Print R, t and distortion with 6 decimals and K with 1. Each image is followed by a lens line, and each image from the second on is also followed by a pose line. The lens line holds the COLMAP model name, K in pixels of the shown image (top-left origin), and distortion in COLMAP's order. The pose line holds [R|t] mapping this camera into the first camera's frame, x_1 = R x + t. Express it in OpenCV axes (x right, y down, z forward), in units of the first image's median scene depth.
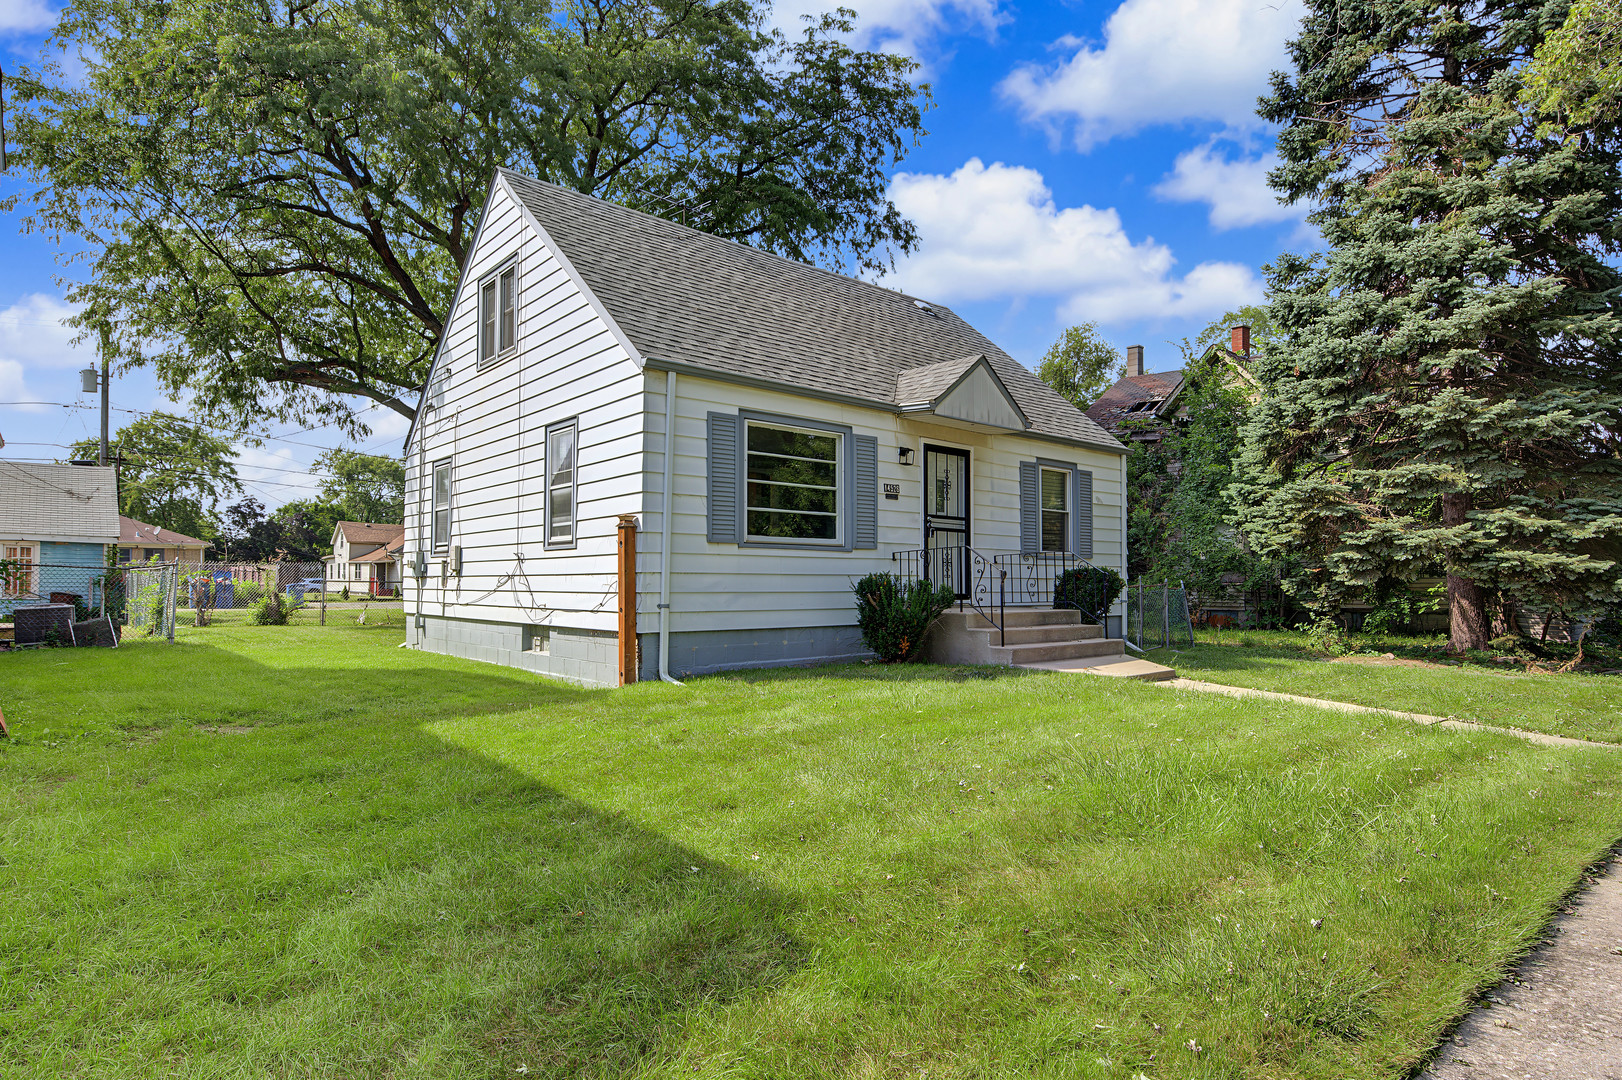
lens RADIAL K [[890.9, 0, 806.7], [0, 890.9, 545.7], [0, 0, 1]] dist [-0.008790, 0.001663]
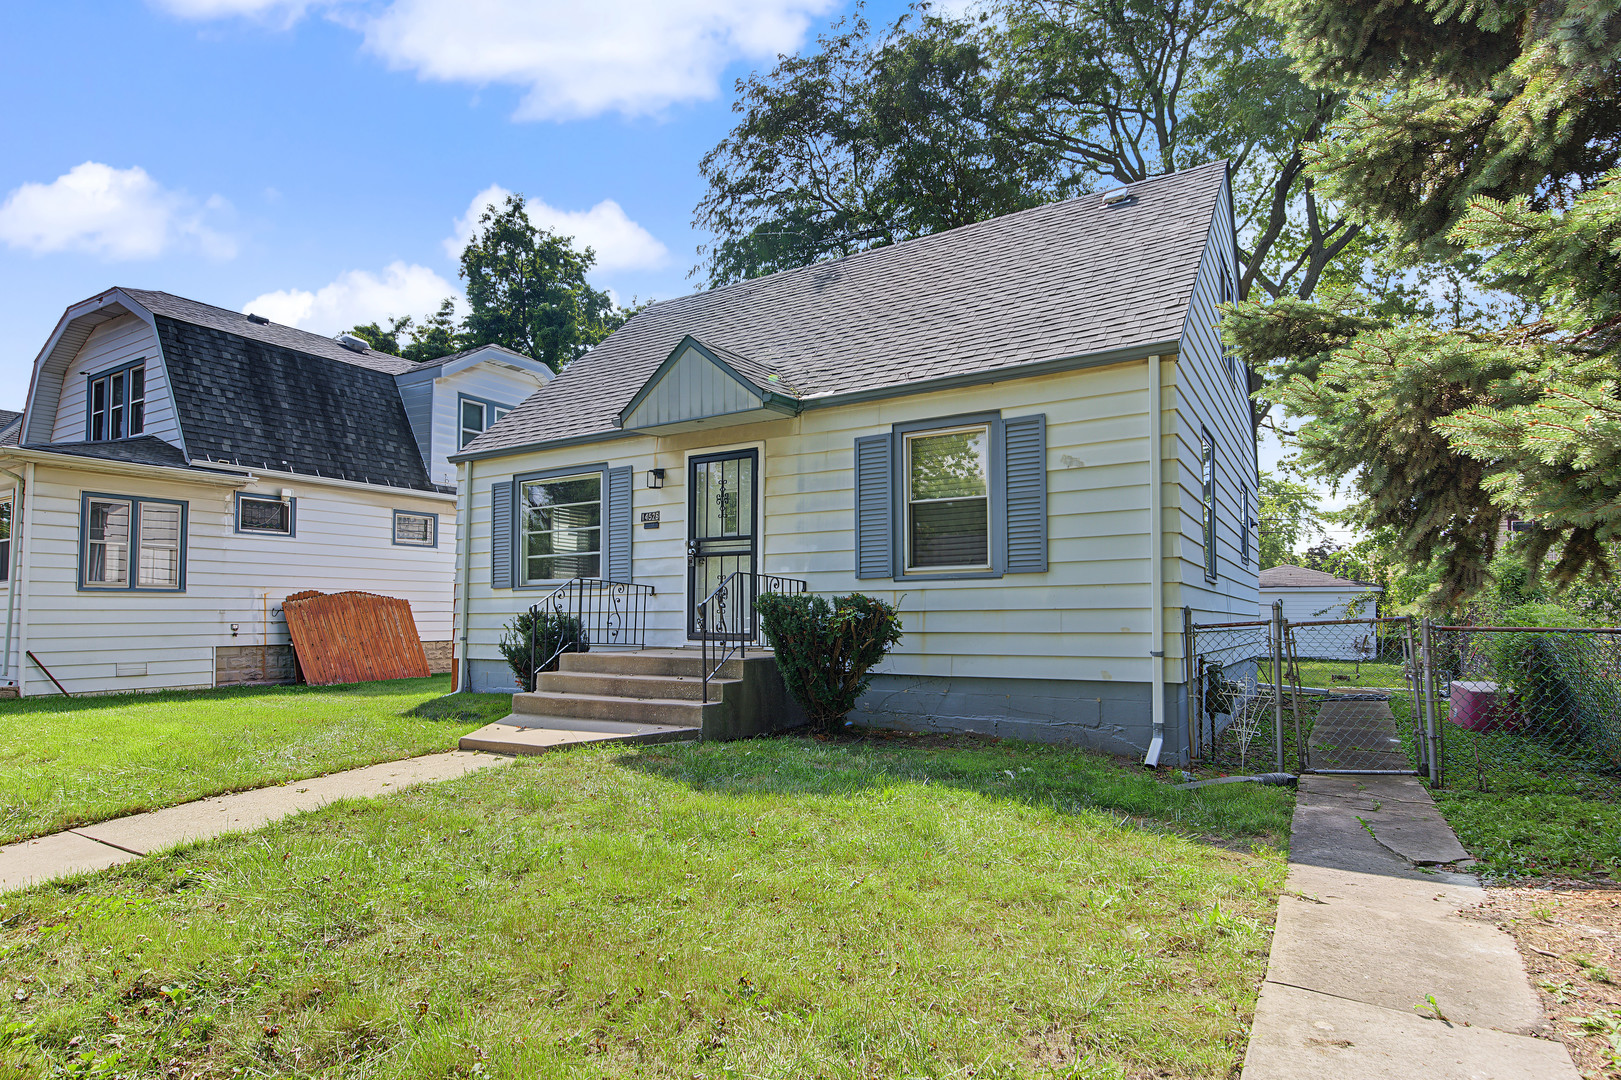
lens RADIAL K [[854.1, 0, 802.4], [0, 854.1, 573.6], [0, 0, 1]] dist [-0.002805, 0.004646]
pose [[0.302710, -0.056796, -0.951389, 0.975634], [0.043157, 0.998016, -0.045848, 0.041118], [0.952105, -0.027181, 0.304561, 0.882972]]
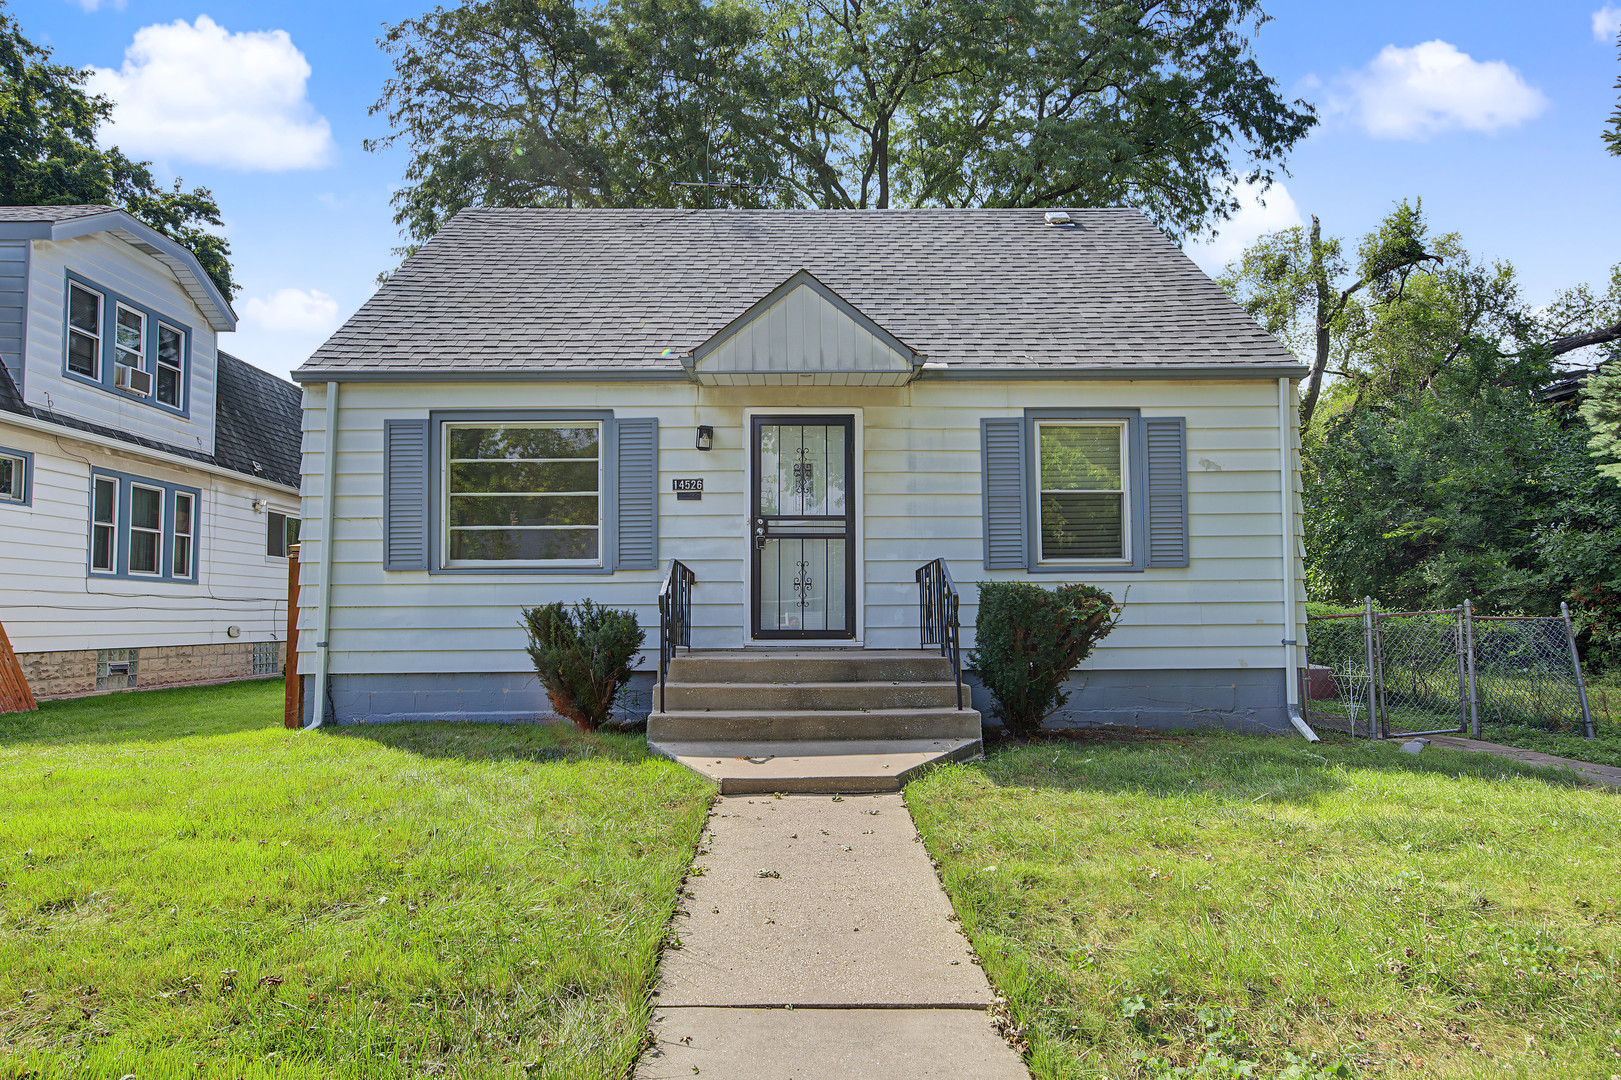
lens RADIAL K [[890.3, 0, 794.8], [0, 890.3, 581.8], [0, 0, 1]] dist [-0.008790, 0.001663]
pose [[0.761886, -0.034827, -0.646774, 0.629573], [0.036427, 0.999277, -0.010899, 0.025628], [0.646686, -0.015256, 0.762603, 0.504130]]
